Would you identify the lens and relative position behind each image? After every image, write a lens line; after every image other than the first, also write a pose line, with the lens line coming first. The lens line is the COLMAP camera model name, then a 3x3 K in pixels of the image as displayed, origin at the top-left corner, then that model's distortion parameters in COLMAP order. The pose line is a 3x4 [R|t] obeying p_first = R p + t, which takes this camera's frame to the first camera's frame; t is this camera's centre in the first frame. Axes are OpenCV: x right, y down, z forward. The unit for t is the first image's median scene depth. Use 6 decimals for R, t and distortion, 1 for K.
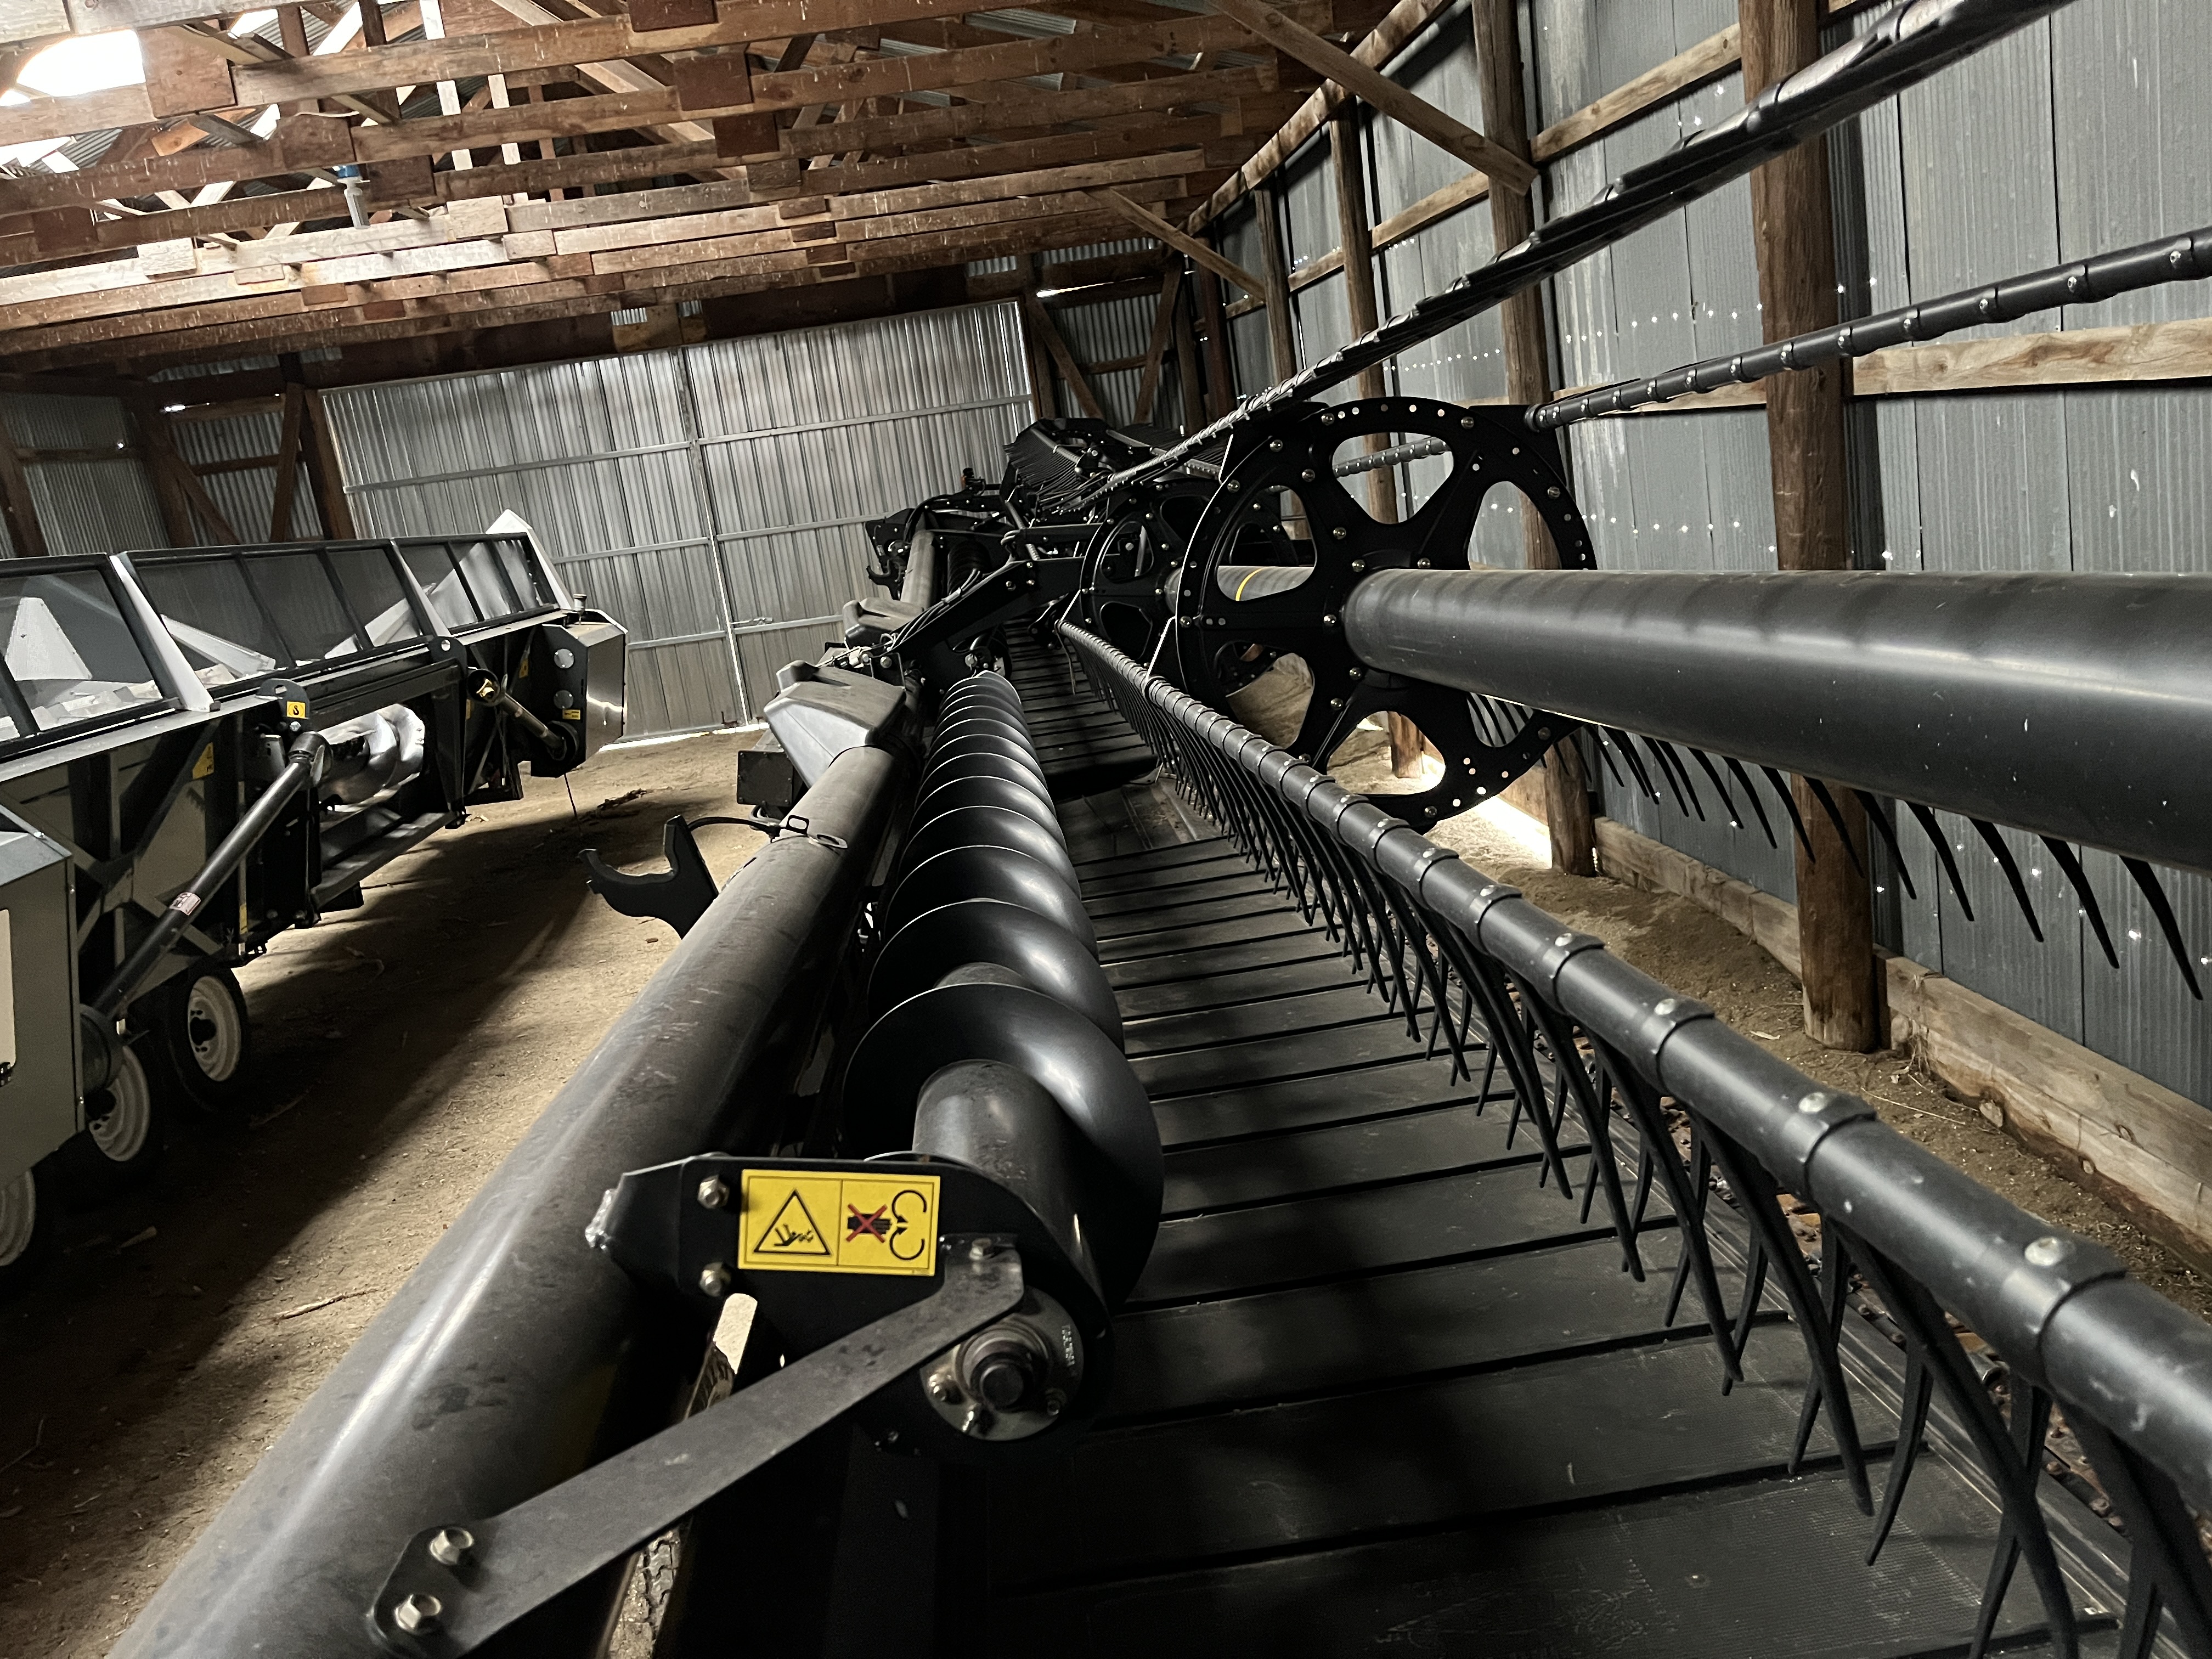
lens RADIAL K [[1667.5, 0, 1106.0], [0, 1667.5, 829.5], [0, 0, 1]] dist [0.062392, -0.075366]
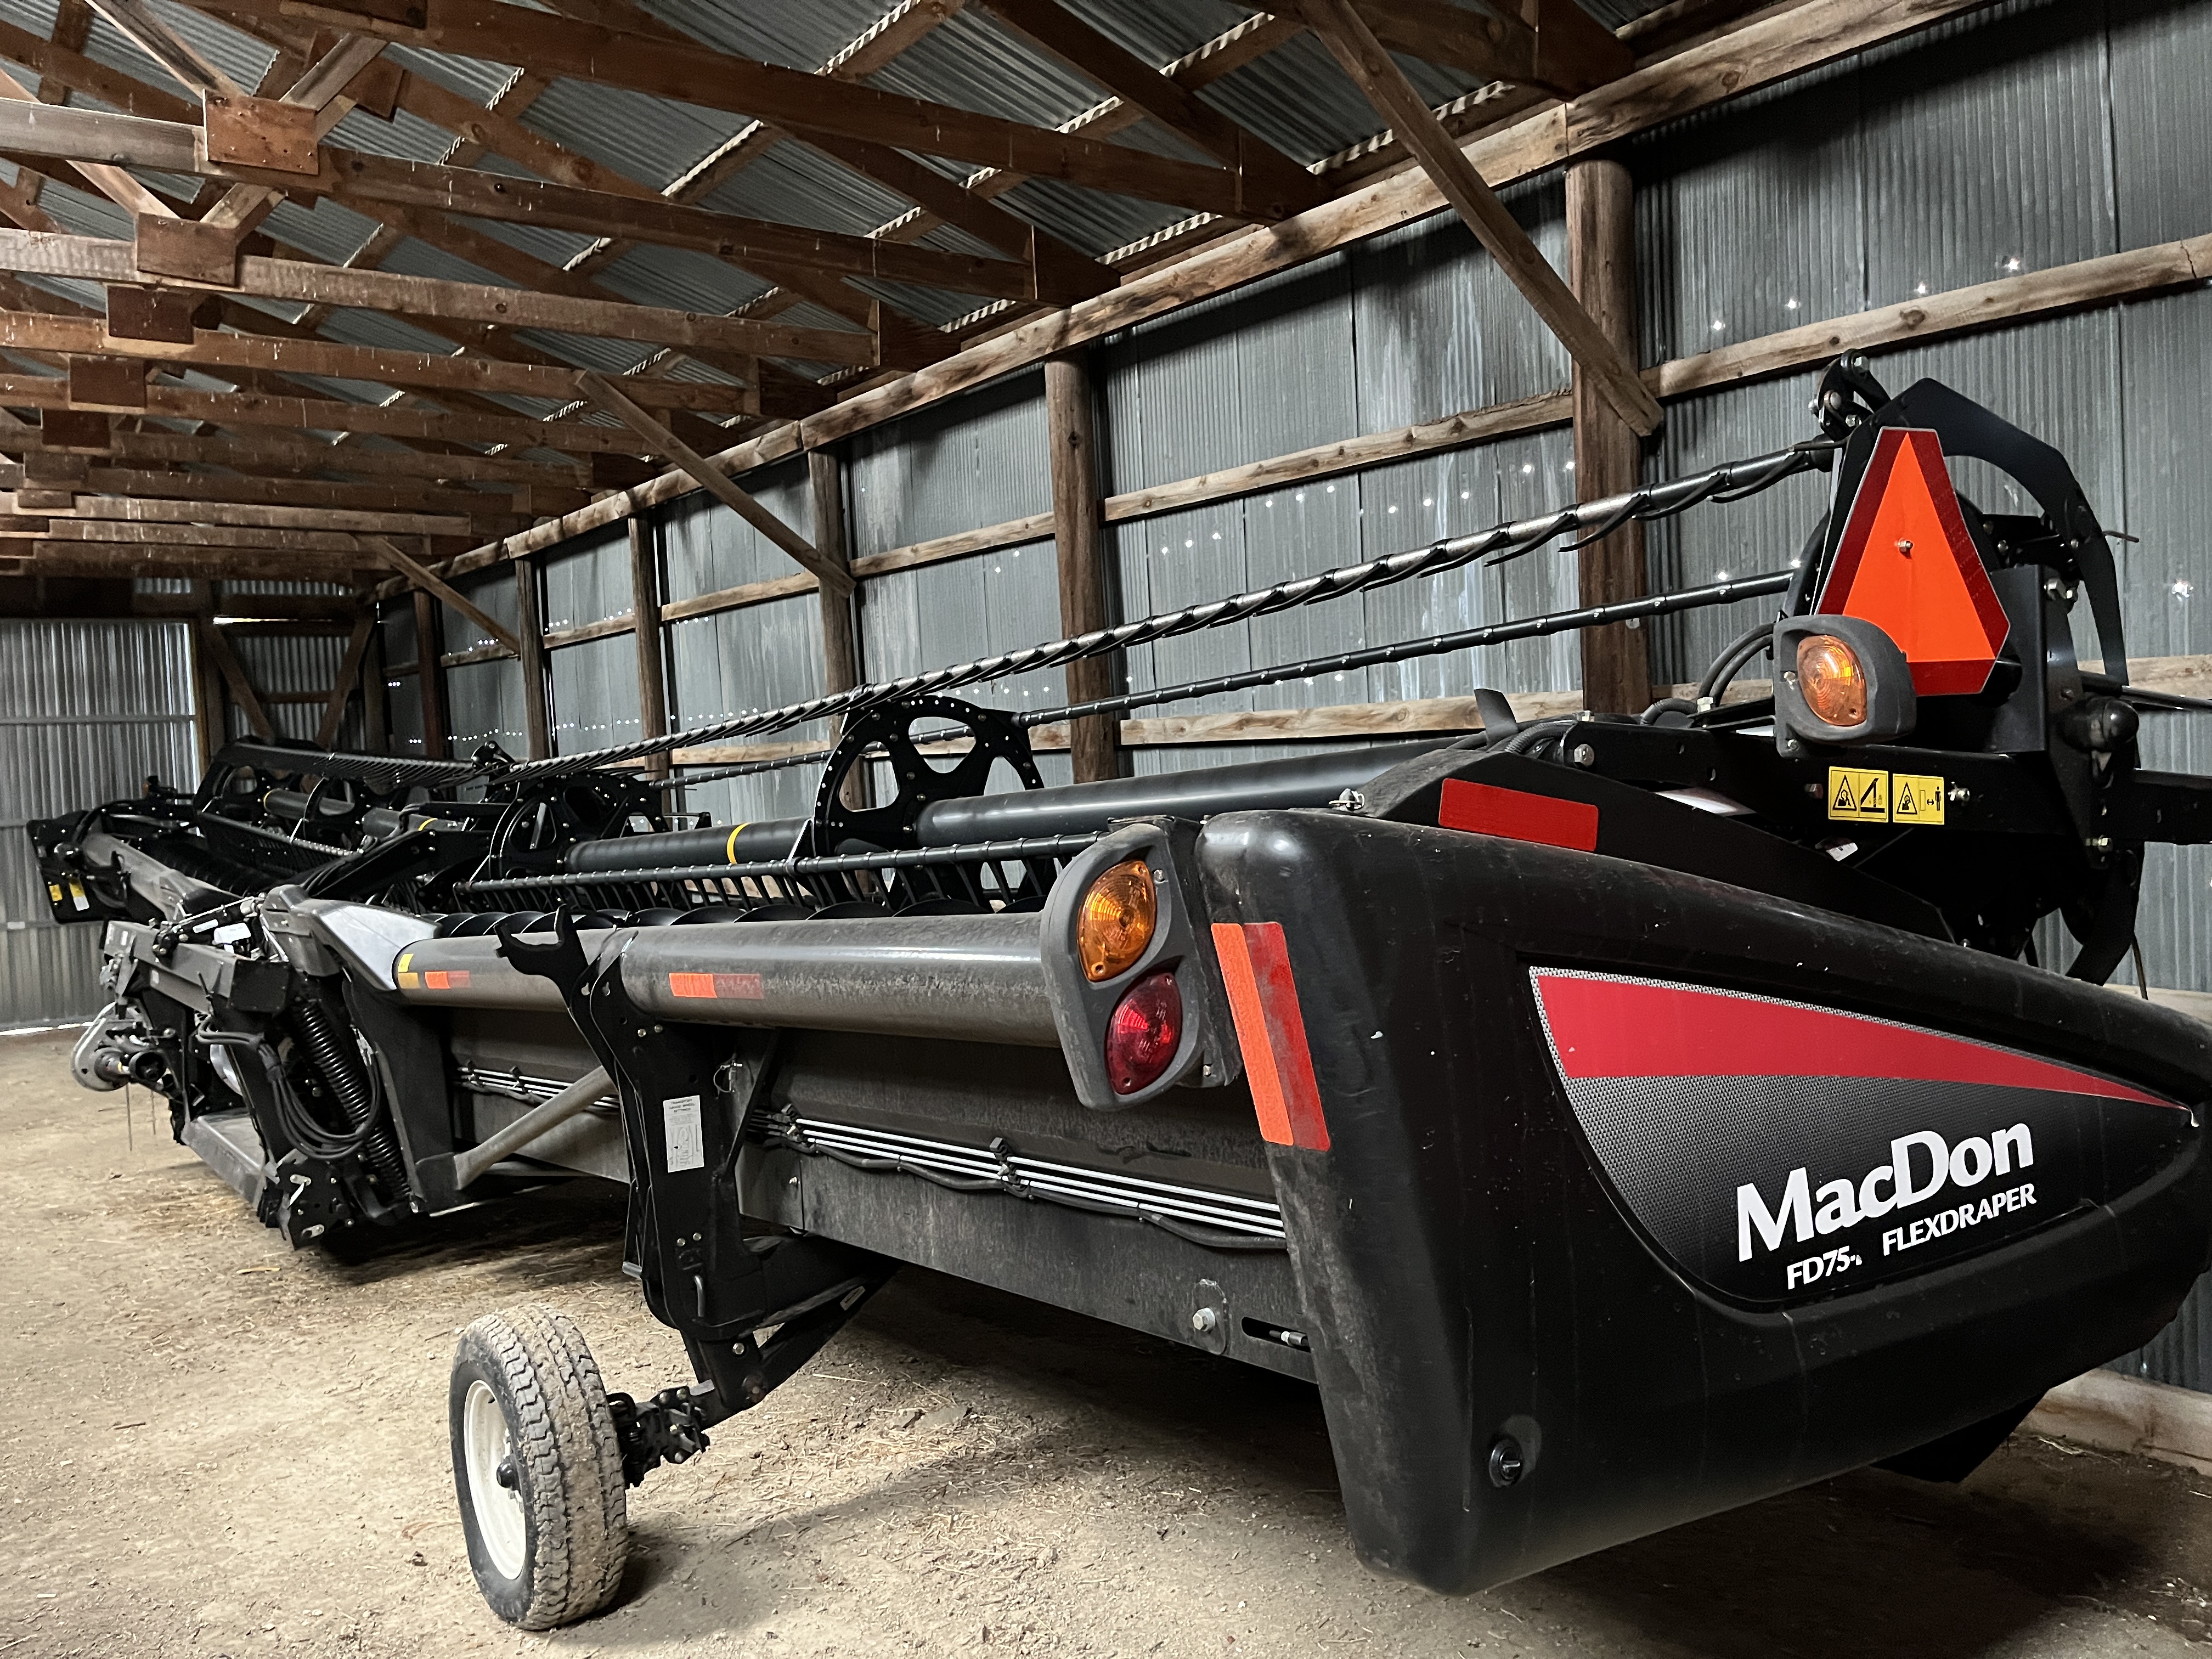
lens RADIAL K [[1737.7, 0, 1106.0], [0, 1737.7, 829.5], [0, 0, 1]] dist [0.069881, -0.105080]
pose [[0.836592, 0.084157, 0.541324, -0.203351], [0.049606, 0.972433, -0.227845, 0.087711], [-0.545576, 0.217466, 0.809355, -0.140265]]
